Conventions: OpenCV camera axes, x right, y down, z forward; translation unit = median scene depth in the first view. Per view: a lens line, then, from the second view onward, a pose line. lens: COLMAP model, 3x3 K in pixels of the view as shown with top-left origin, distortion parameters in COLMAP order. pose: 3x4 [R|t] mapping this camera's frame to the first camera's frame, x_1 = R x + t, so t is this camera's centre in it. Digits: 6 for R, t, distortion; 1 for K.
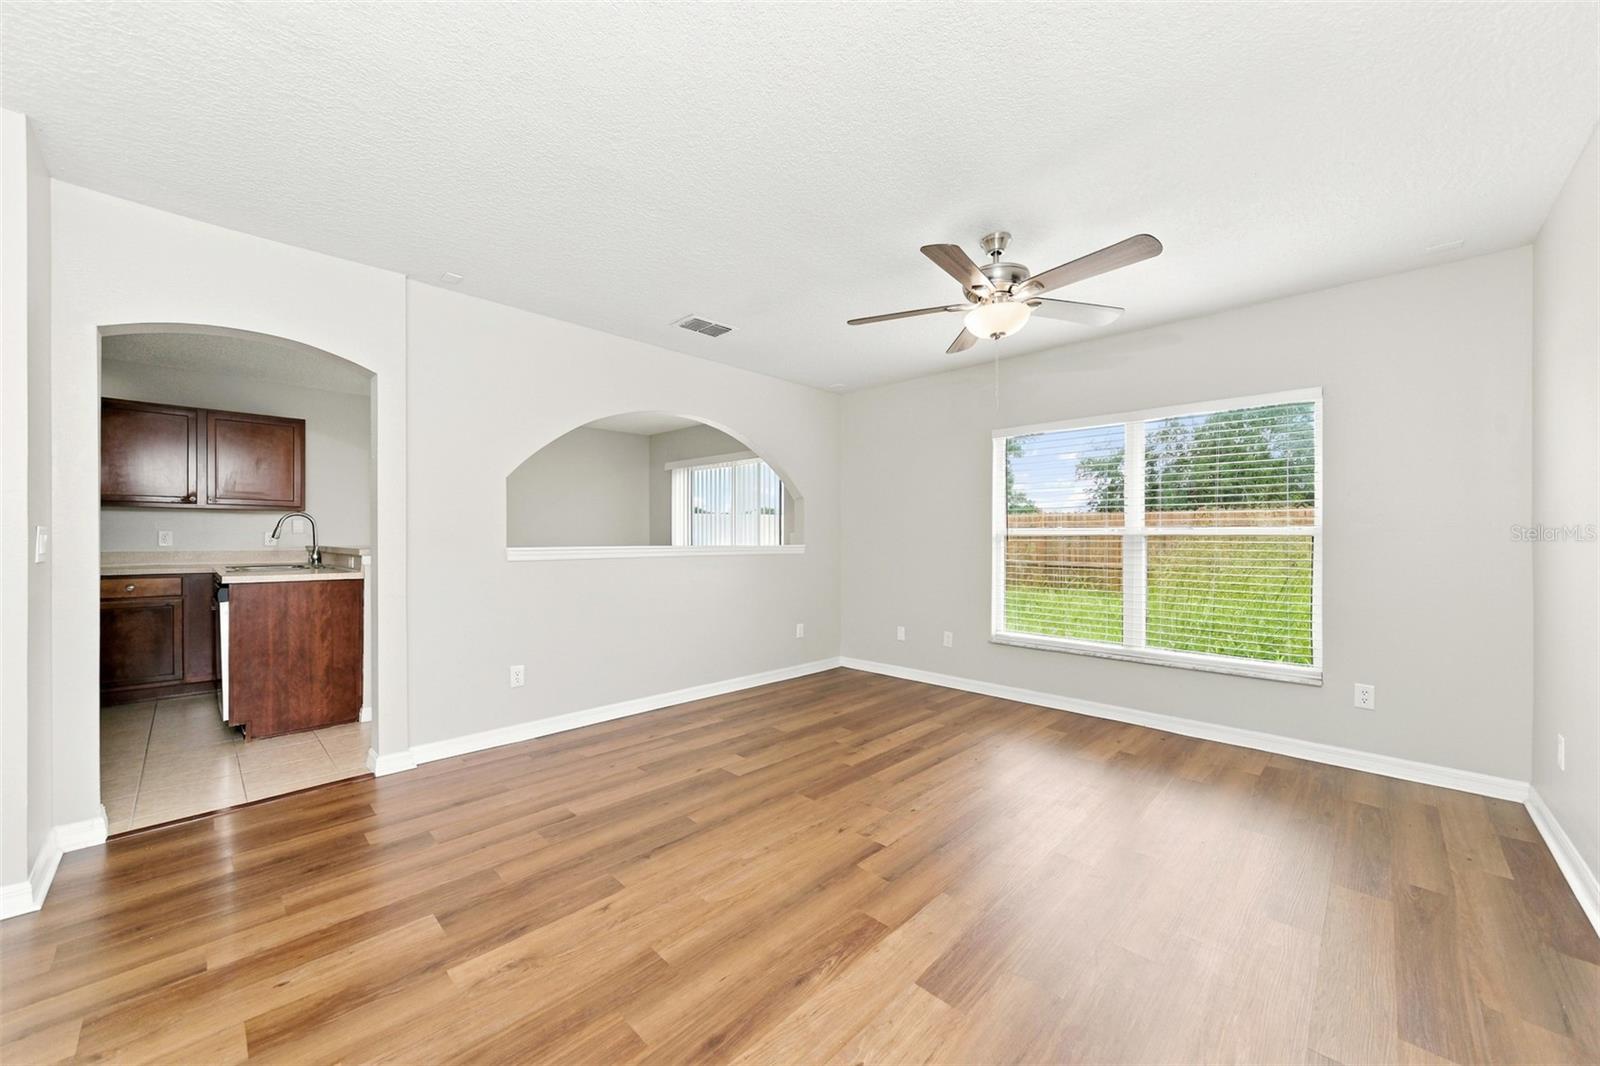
lens RADIAL K [[594.9, 0, 797.2], [0, 594.9, 537.2], [0, 0, 1]] dist [-0.000996, -0.000030]
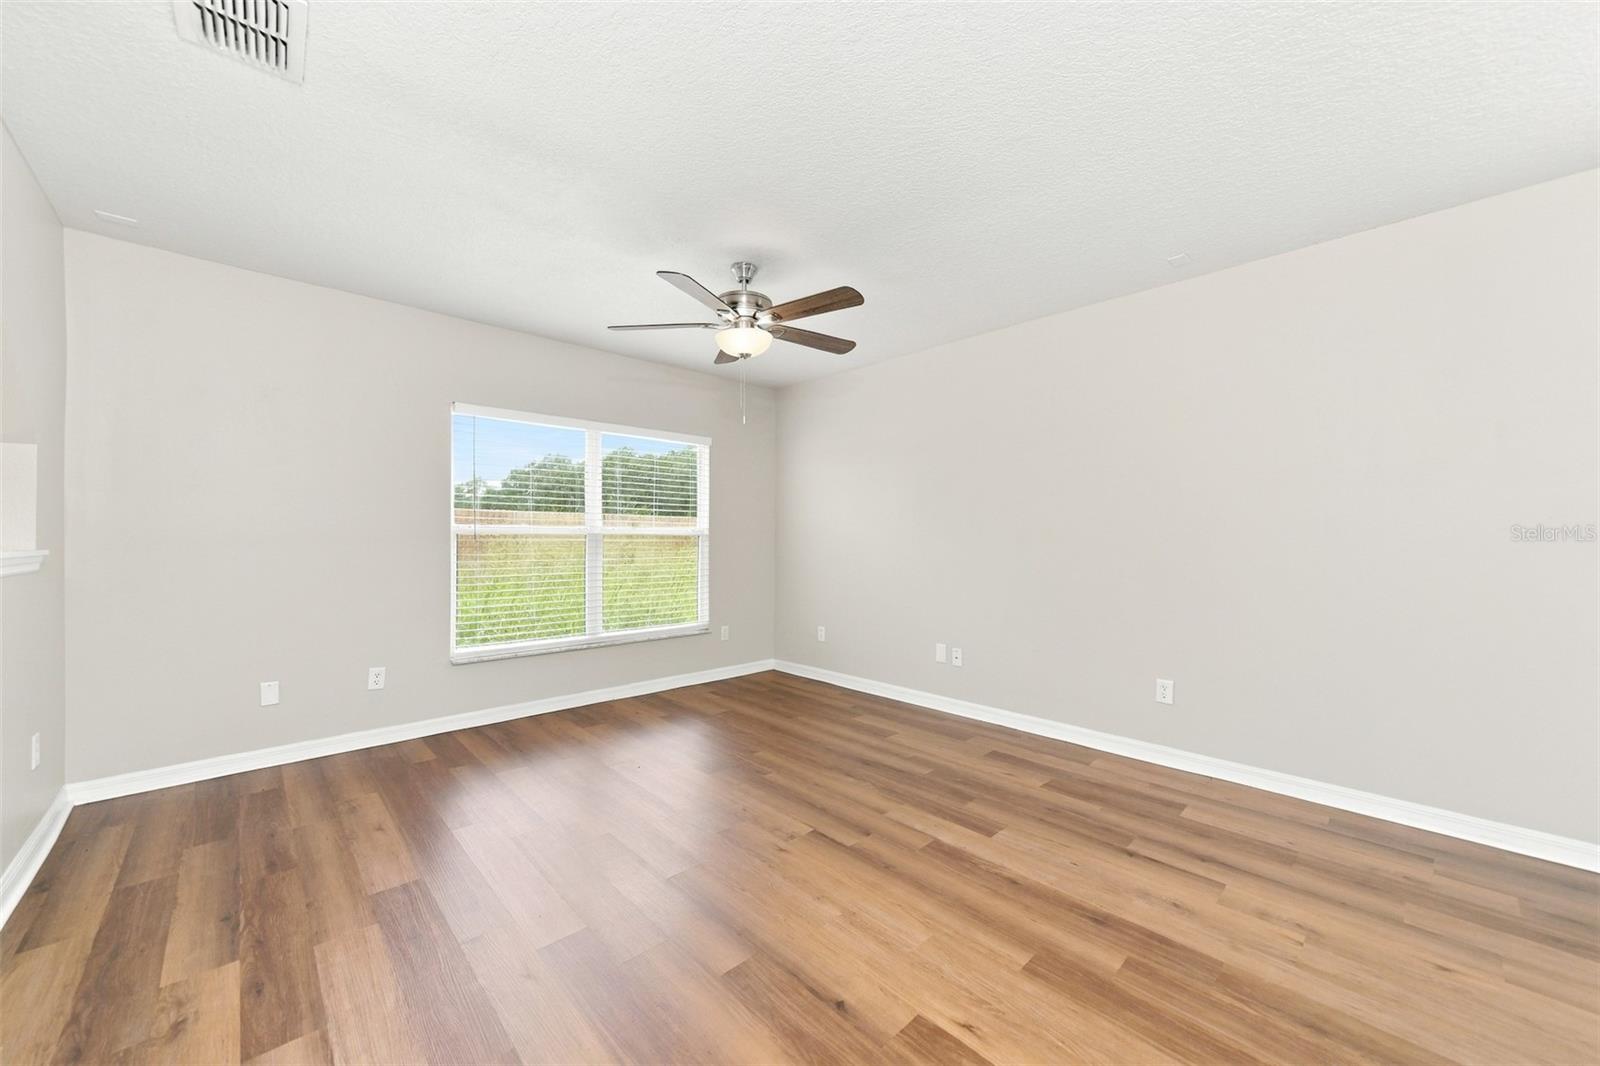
lens RADIAL K [[594.9, 0, 797.2], [0, 594.9, 537.2], [0, 0, 1]] dist [-0.000996, -0.000030]
pose [[0.042706, -0.002810, 0.999084, -0.706947], [-0.003888, 0.999988, 0.002978, -0.001587], [-0.999080, -0.004012, 0.042695, 0.770900]]
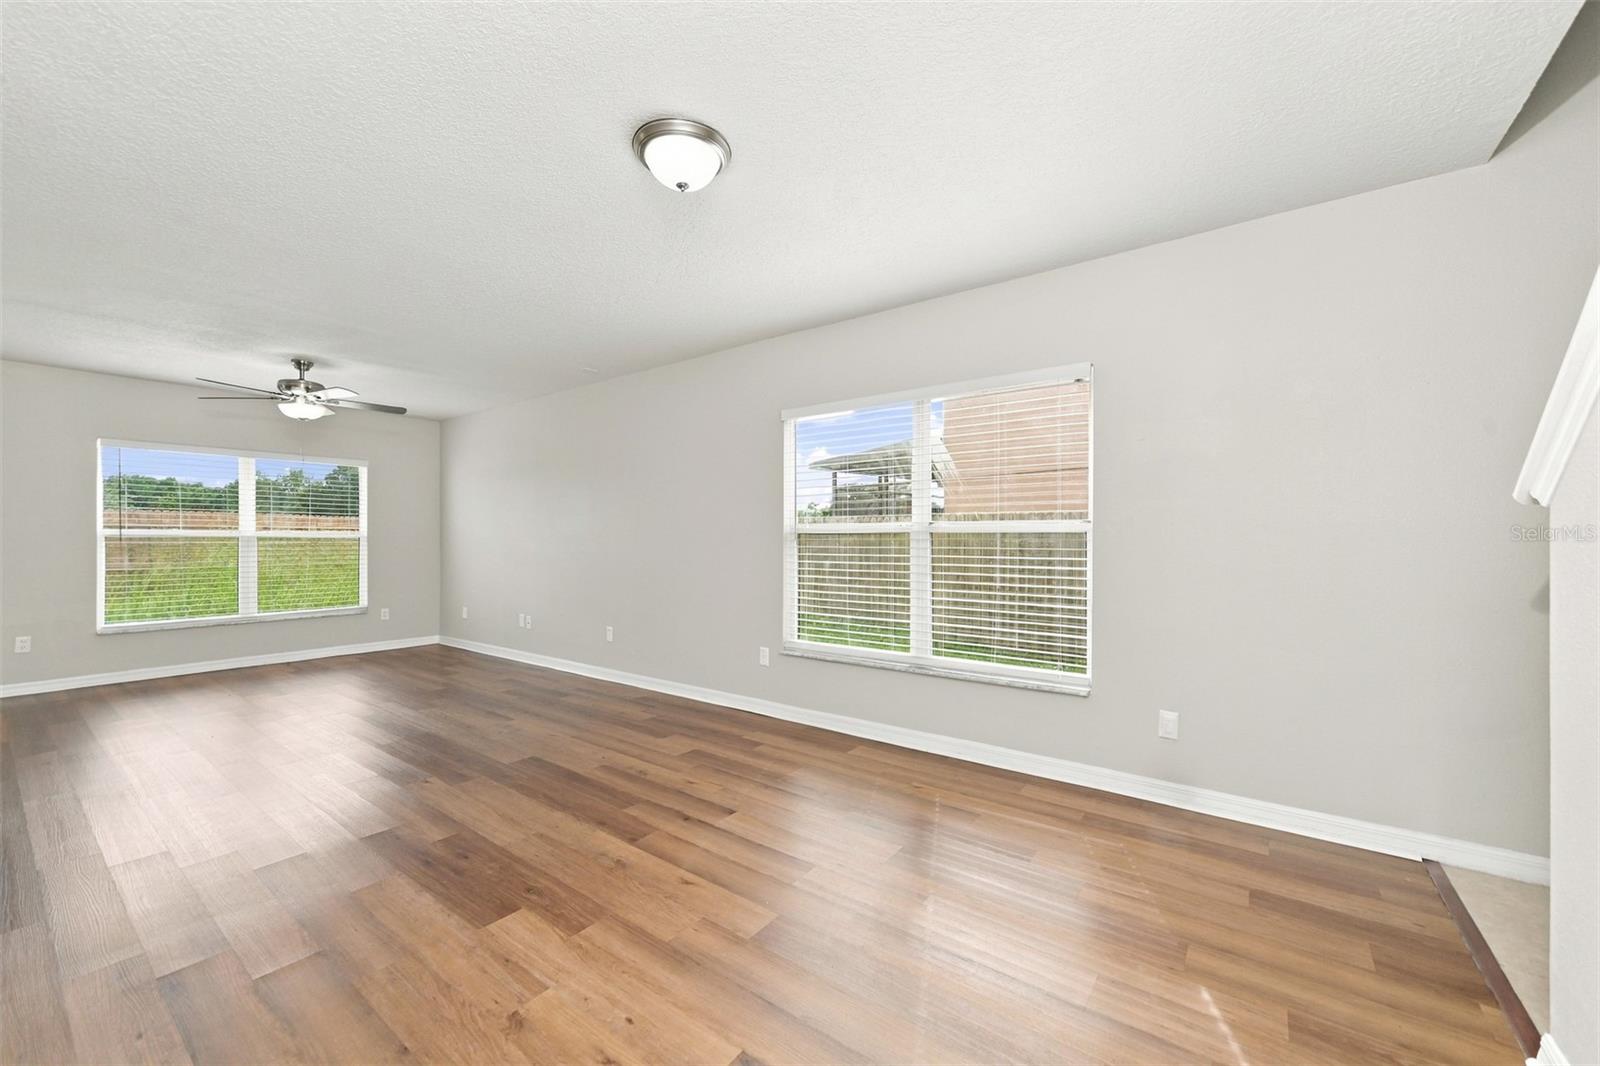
lens RADIAL K [[619.4, 0, 793.9], [0, 619.4, 535.6], [0, 0, 1]] dist [-0.000209, -0.000058]
pose [[-0.130546, 0.002157, 0.991440, -1.446415], [-0.001025, 0.999997, -0.002310, -0.003817], [-0.991442, -0.001318, -0.130543, -0.139003]]
